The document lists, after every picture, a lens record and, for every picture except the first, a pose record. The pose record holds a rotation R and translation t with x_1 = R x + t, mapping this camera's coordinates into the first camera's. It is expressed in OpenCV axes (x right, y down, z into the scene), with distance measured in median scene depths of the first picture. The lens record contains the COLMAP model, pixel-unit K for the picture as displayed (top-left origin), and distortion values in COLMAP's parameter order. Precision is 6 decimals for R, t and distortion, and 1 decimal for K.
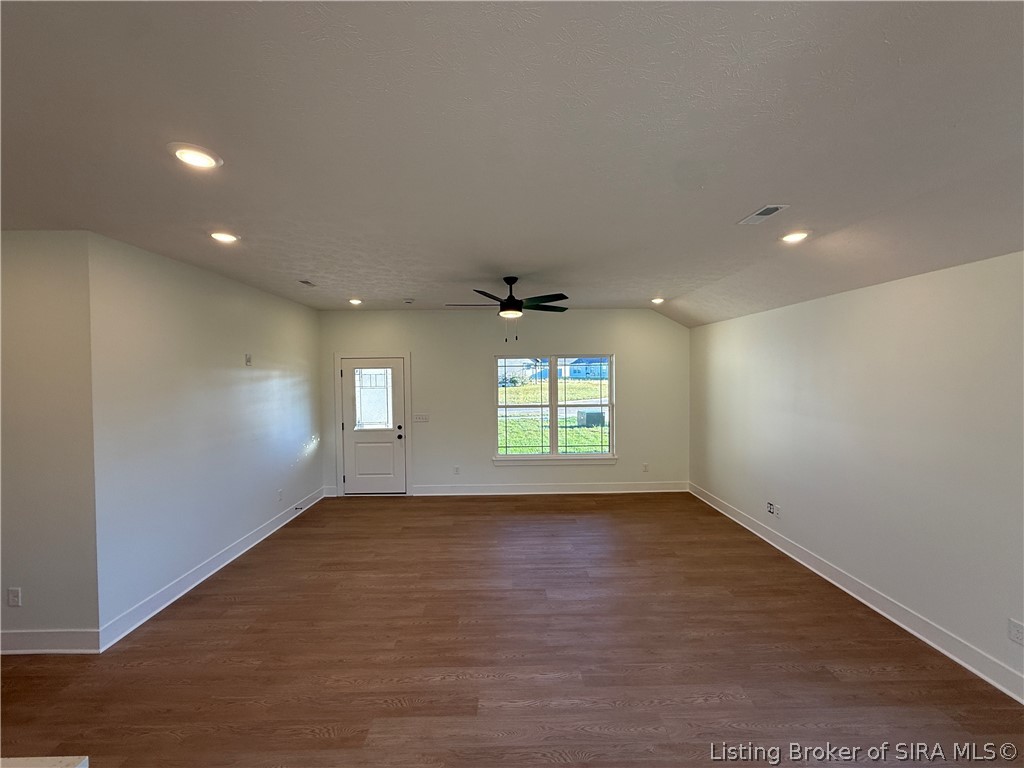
lens RADIAL K [[408.2, 0, 510.0], [0, 408.2, 384.0], [0, 0, 1]] dist [0.000714, 0.000107]
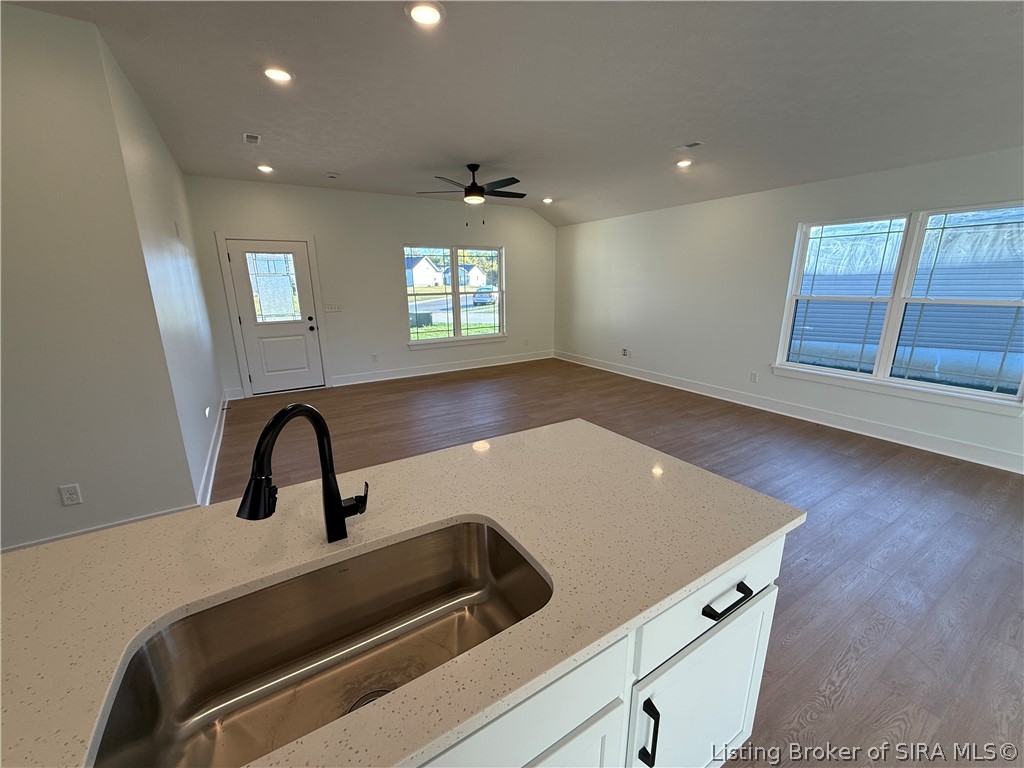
lens RADIAL K [[408.2, 0, 510.0], [0, 408.2, 384.0], [0, 0, 1]] dist [0.000714, 0.000107]
pose [[0.859963, -0.126493, 0.494432, -0.421654], [0.016884, 0.975319, 0.220155, 0.062506], [-0.510077, -0.180977, 0.840874, -0.077096]]
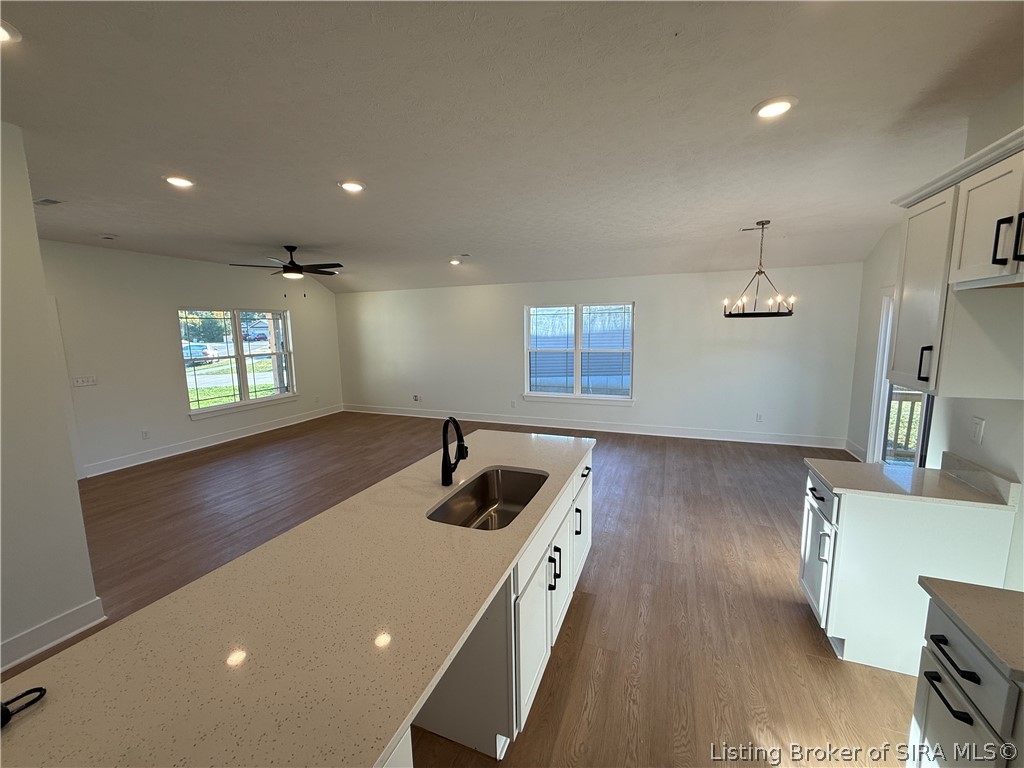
lens RADIAL K [[408.2, 0, 510.0], [0, 408.2, 384.0], [0, 0, 1]] dist [0.000714, 0.000107]
pose [[0.385748, -0.123936, 0.914242, -0.740045], [0.038225, 0.992232, 0.118380, 0.030660], [-0.921812, -0.010718, 0.387489, -0.096785]]
